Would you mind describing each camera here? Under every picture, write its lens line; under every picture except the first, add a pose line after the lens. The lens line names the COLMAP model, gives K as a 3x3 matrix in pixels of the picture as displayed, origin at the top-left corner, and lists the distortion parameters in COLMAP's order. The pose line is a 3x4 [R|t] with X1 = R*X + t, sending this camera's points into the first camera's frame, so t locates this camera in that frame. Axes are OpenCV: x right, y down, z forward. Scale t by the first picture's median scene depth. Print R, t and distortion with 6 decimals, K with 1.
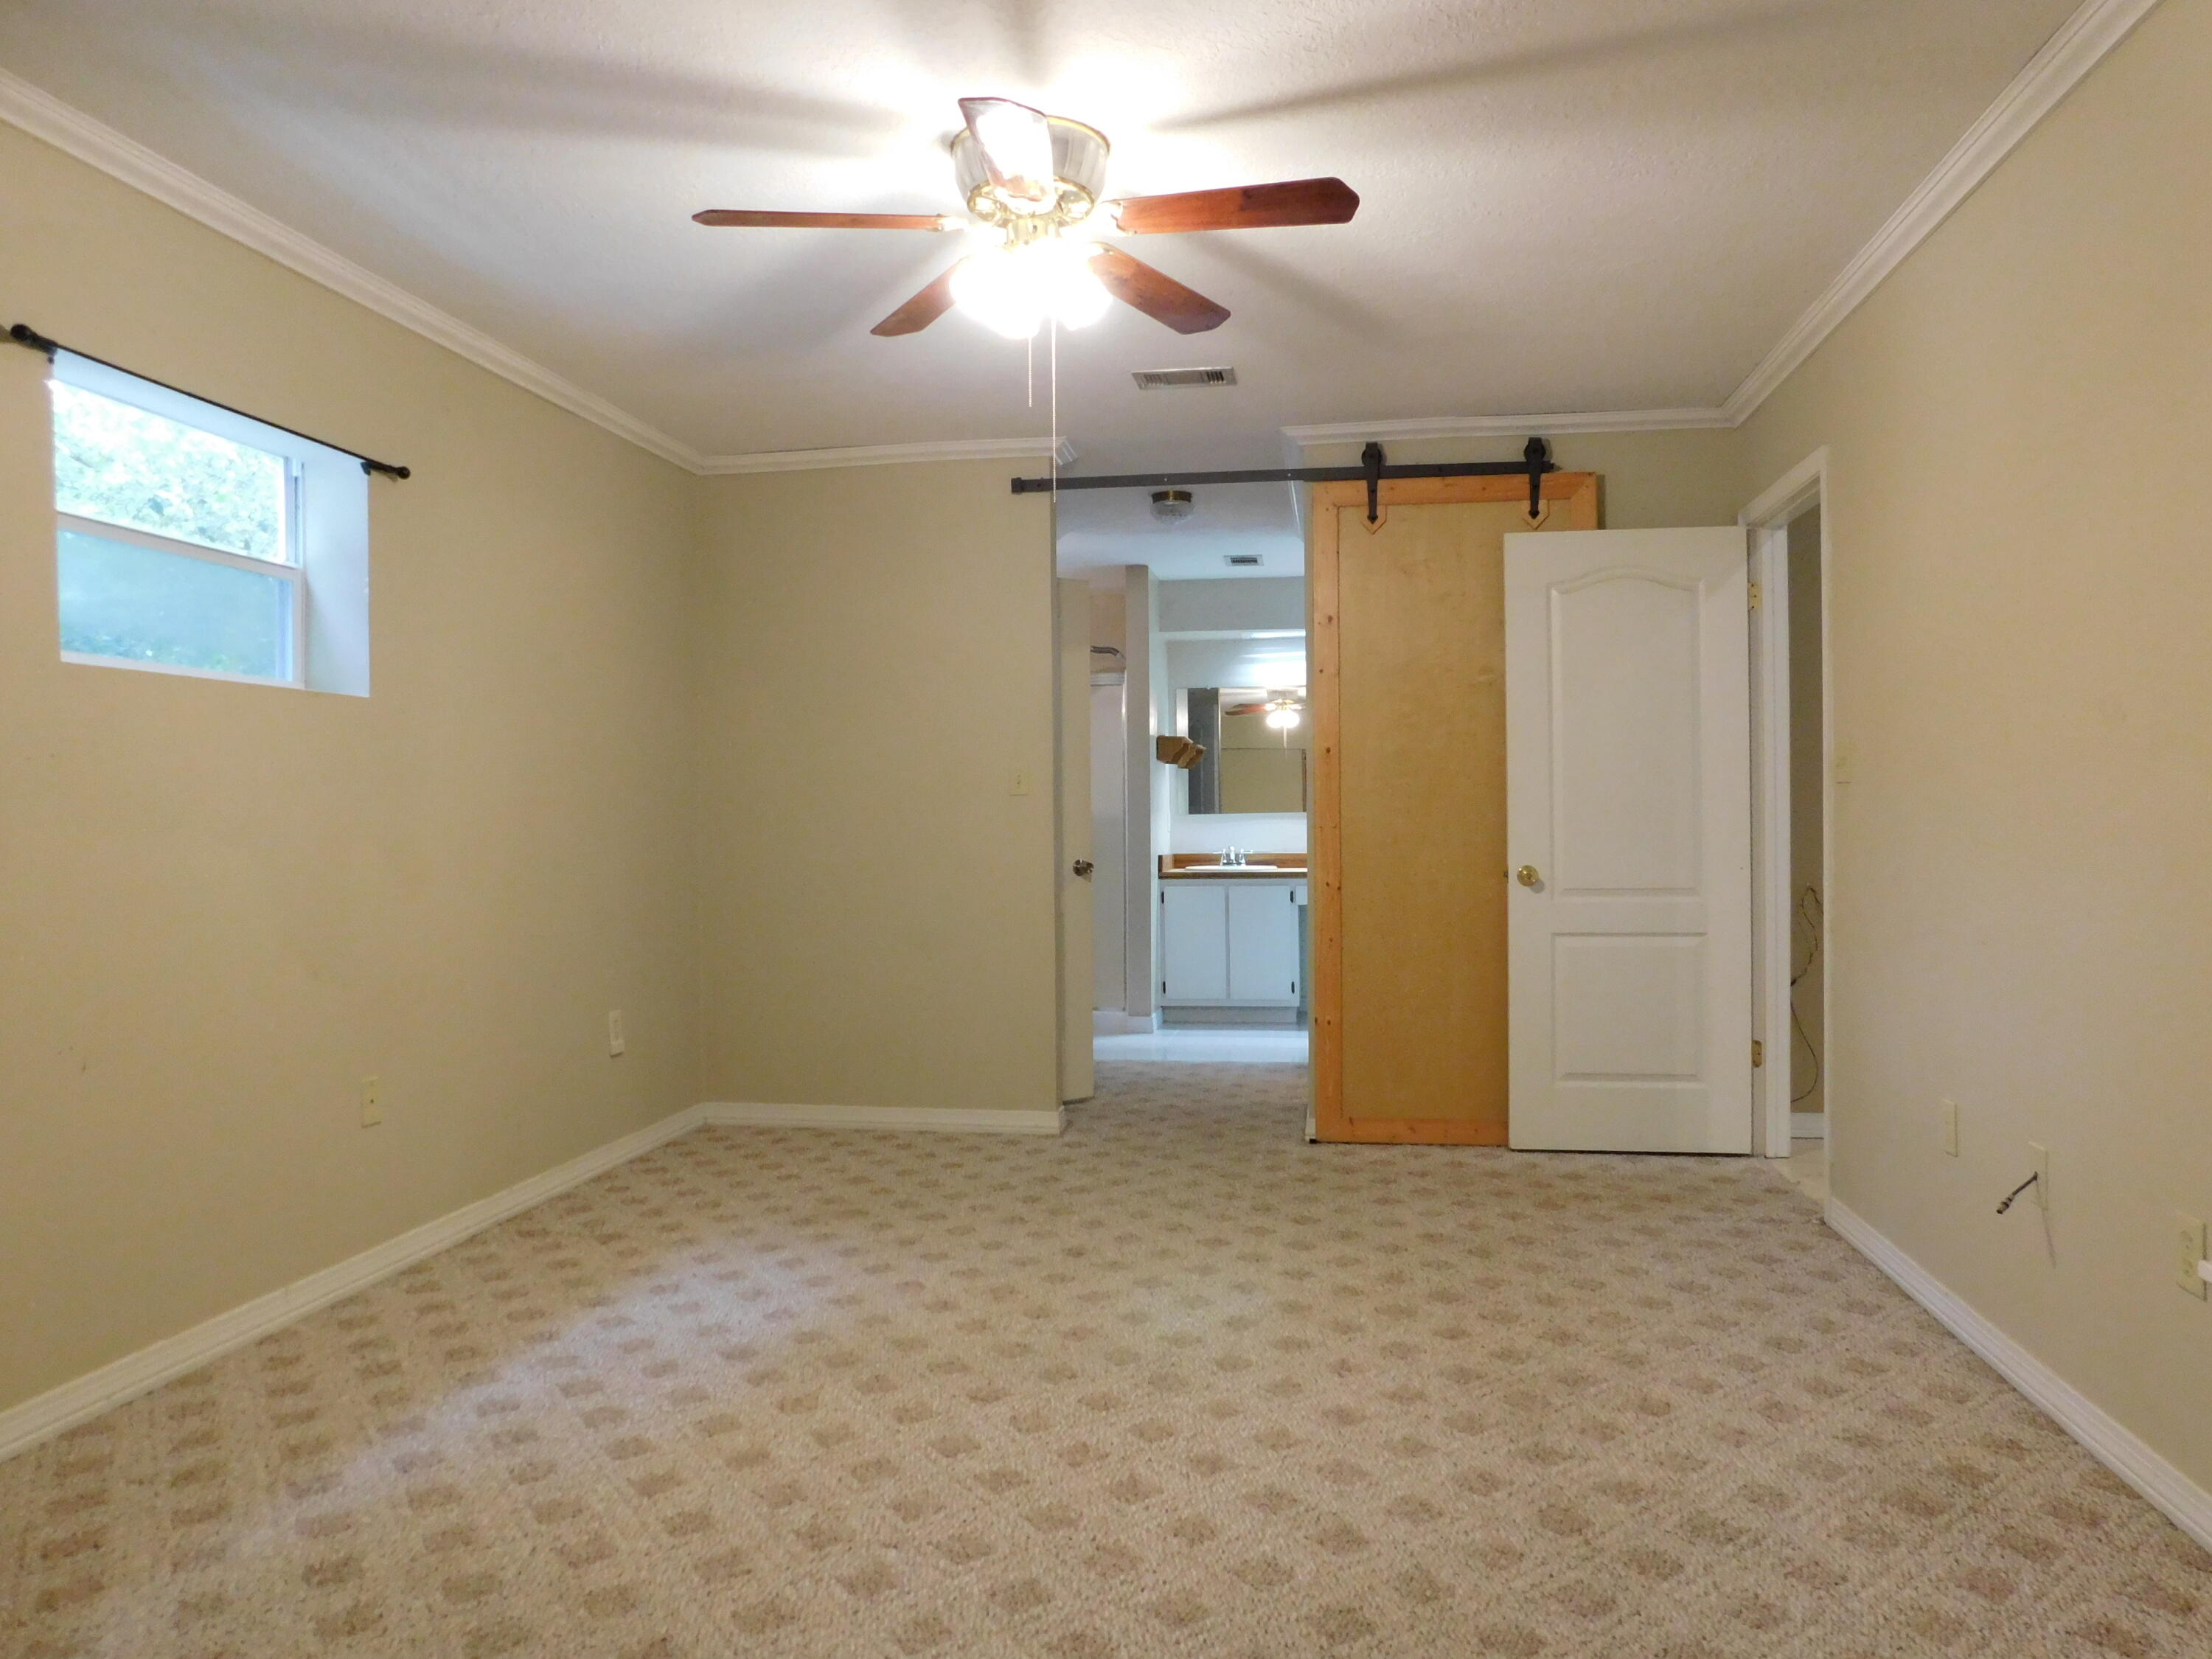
lens RADIAL K [[1466.9, 0, 1102.2], [0, 1466.9, 823.4], [0, 0, 1]] dist [-0.066173, 0.051596]
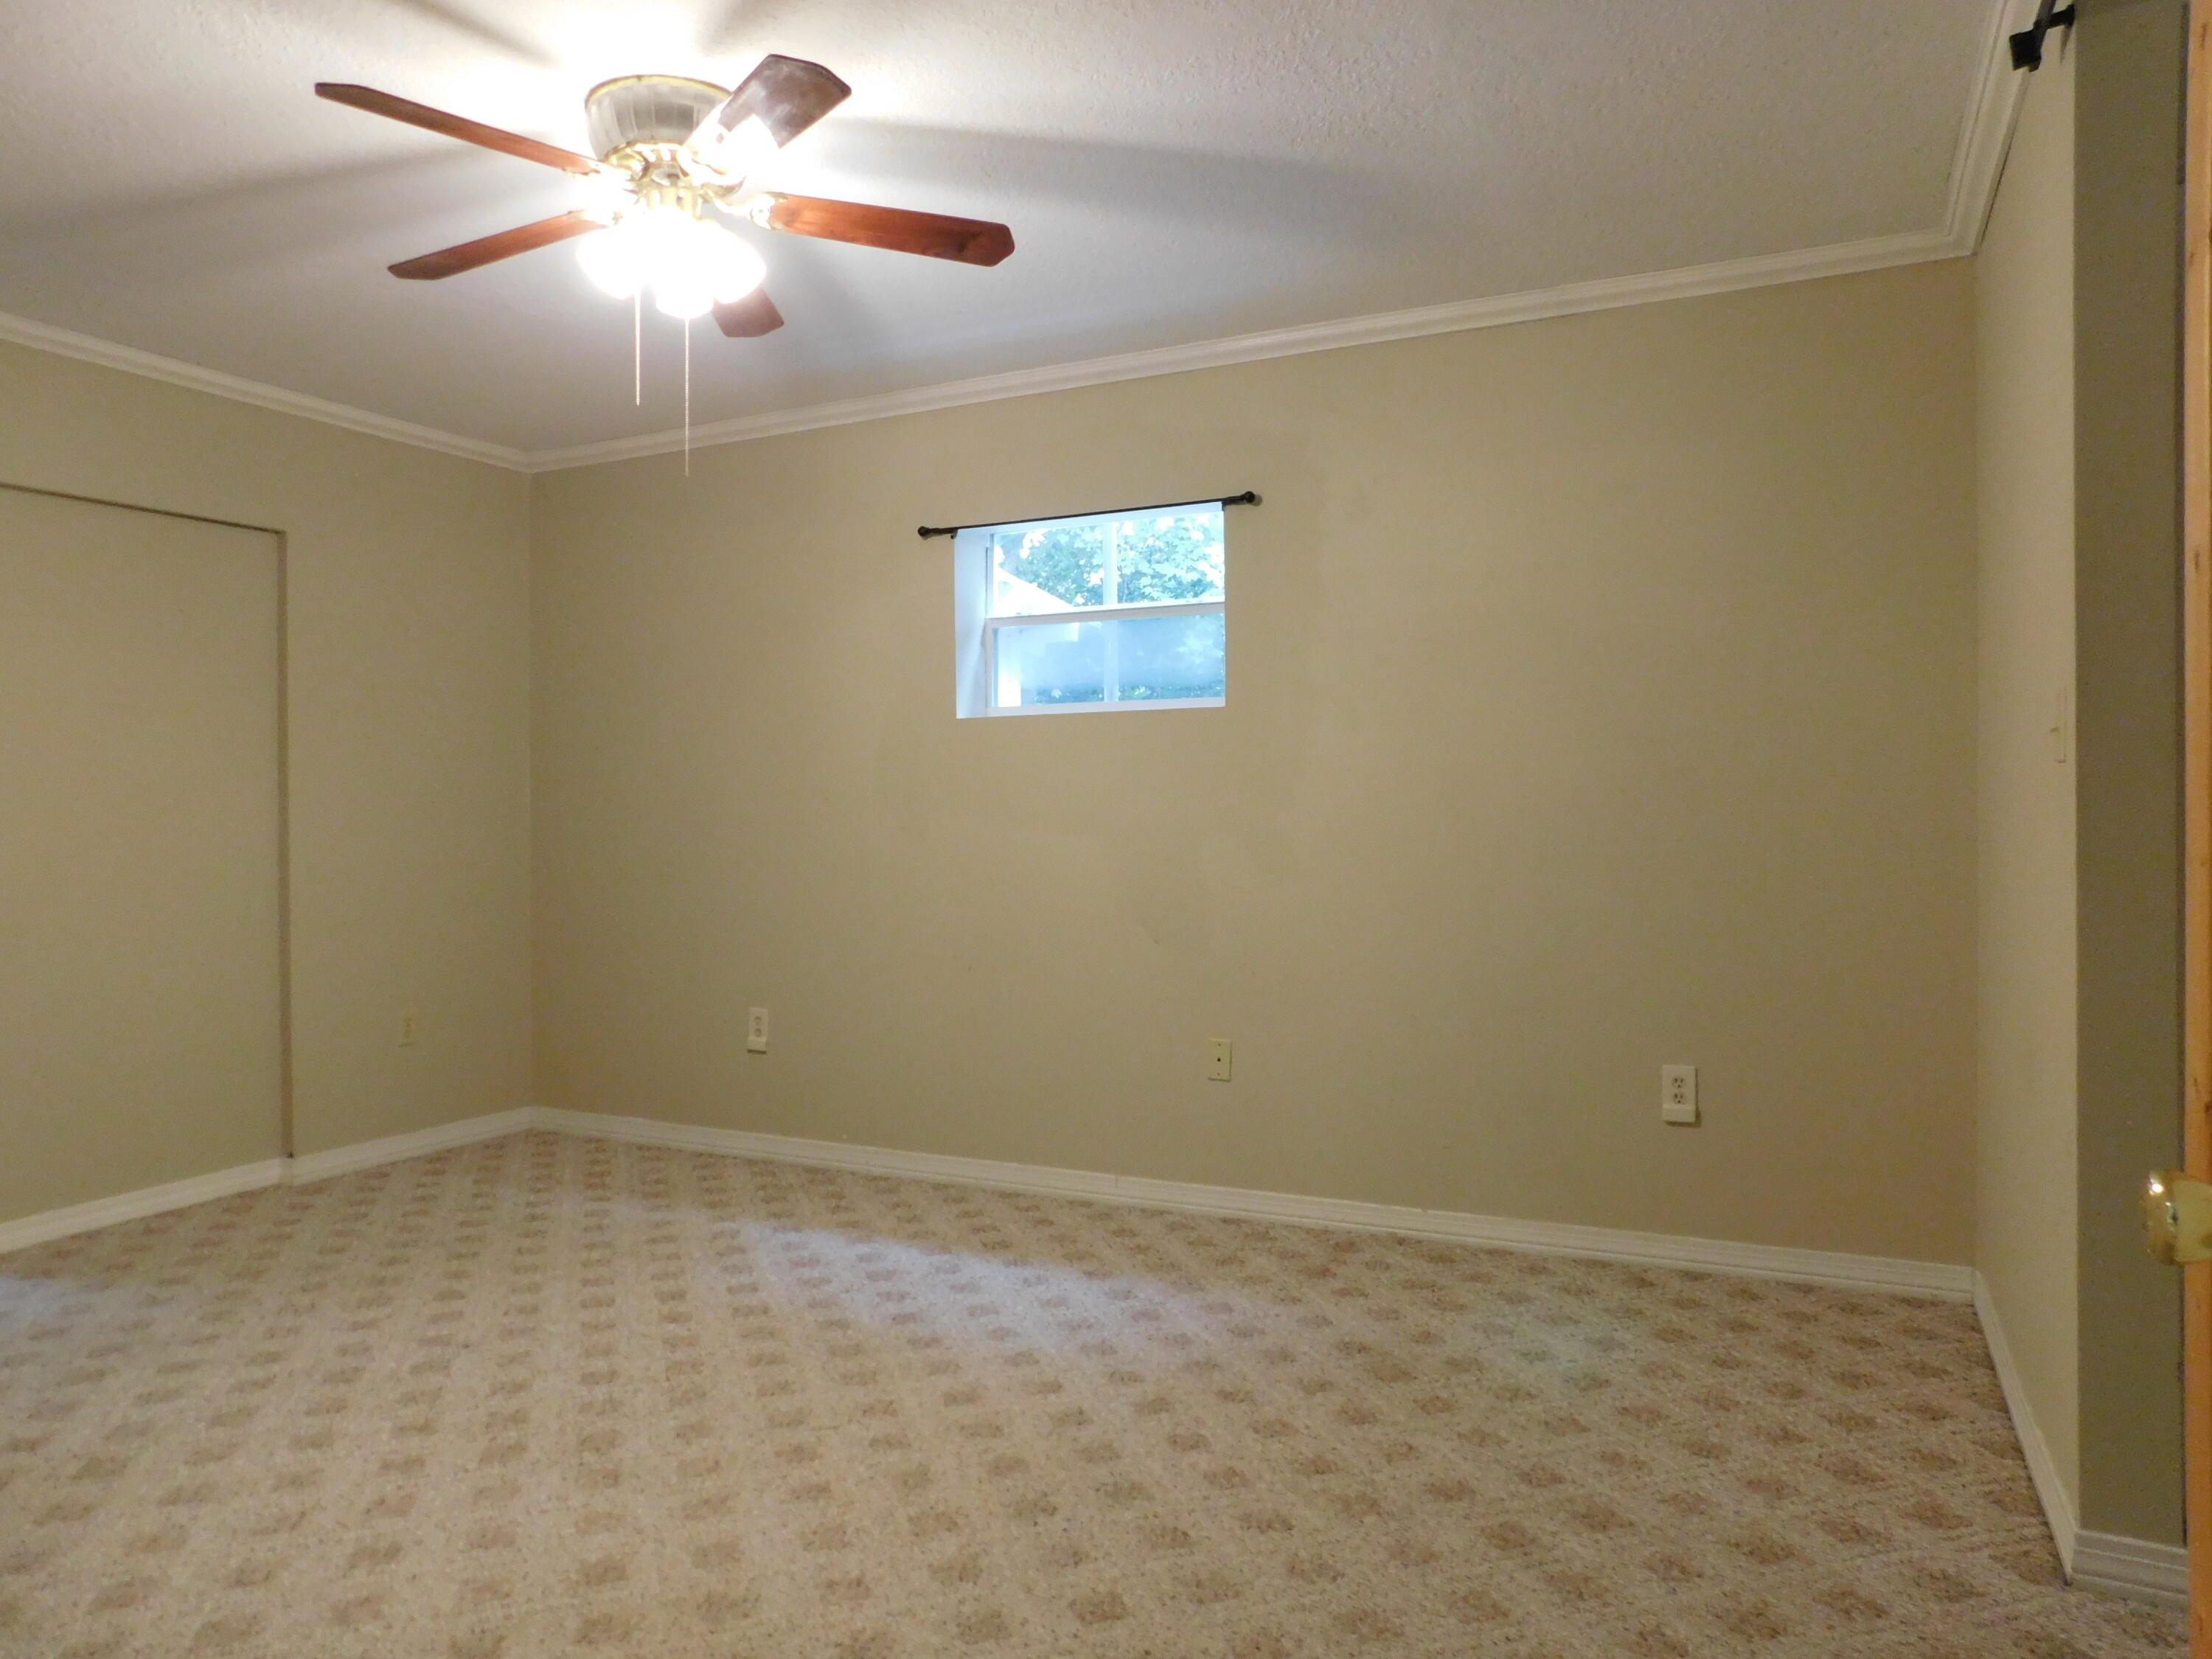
lens RADIAL K [[1466.9, 0, 1102.2], [0, 1466.9, 823.4], [0, 0, 1]] dist [-0.066173, 0.051596]
pose [[-0.284887, 0.015666, -0.958433, 0.638926], [0.006415, 0.999875, 0.014437, -0.012322], [0.958540, -0.002035, -0.284952, 1.261656]]
